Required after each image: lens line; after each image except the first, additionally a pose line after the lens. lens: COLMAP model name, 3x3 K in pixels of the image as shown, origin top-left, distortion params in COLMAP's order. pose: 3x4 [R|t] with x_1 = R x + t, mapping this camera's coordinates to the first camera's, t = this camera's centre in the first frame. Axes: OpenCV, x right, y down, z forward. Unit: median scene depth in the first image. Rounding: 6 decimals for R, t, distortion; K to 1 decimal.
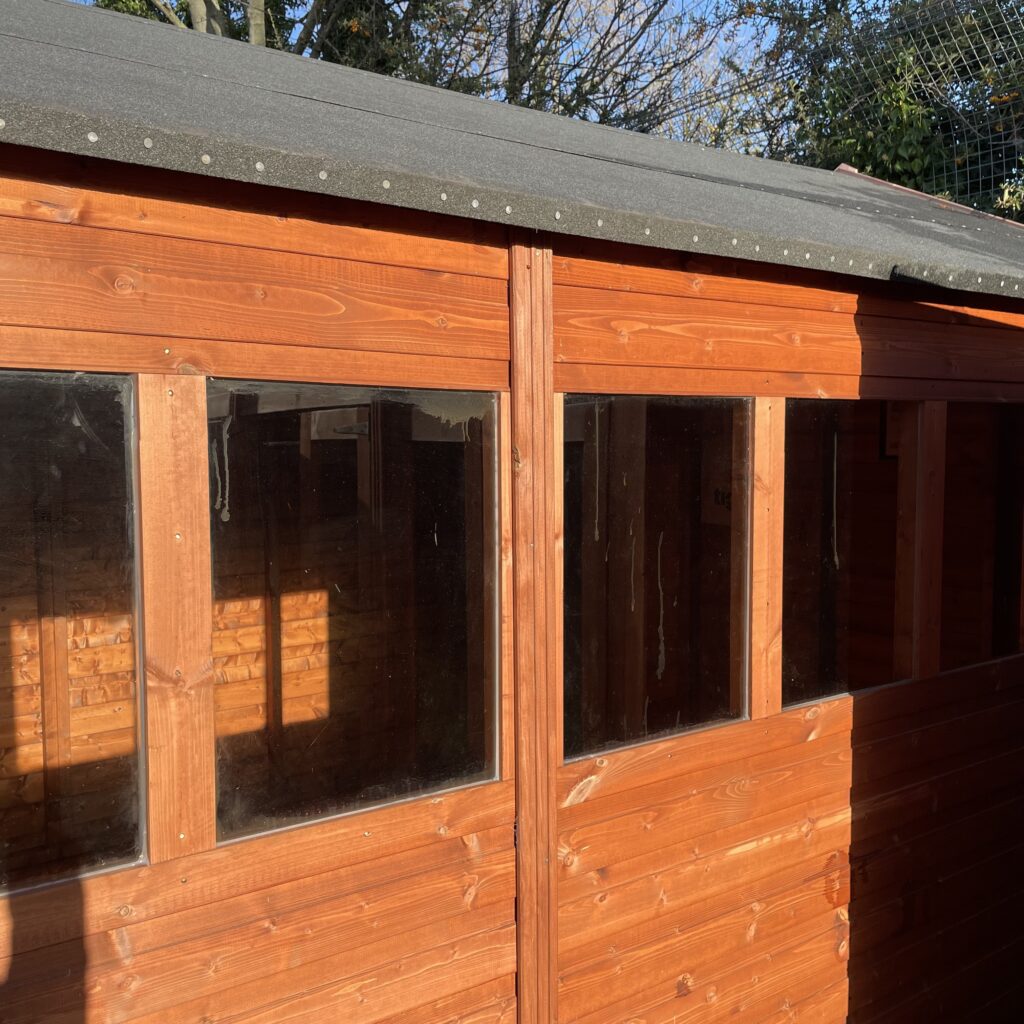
lens RADIAL K [[1029.5, 0, 502.1], [0, 1029.5, 510.8], [0, 0, 1]] dist [0.096733, -0.136383]
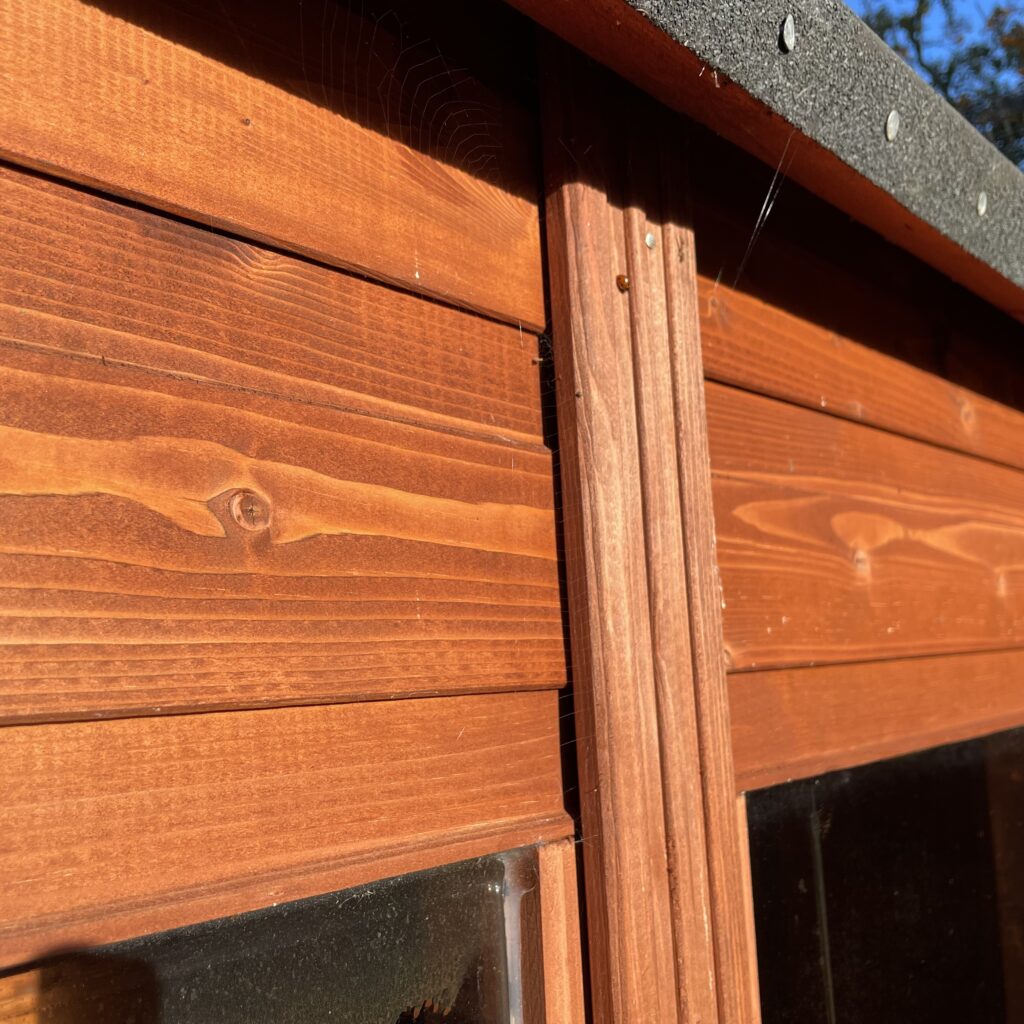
lens RADIAL K [[1029.5, 0, 502.1], [0, 1029.5, 510.8], [0, 0, 1]] dist [0.096733, -0.136383]
pose [[0.979476, -0.008466, 0.201384, -0.049081], [0.050050, 0.978041, -0.202312, -0.139779], [-0.195250, 0.208239, 0.958391, 0.793825]]
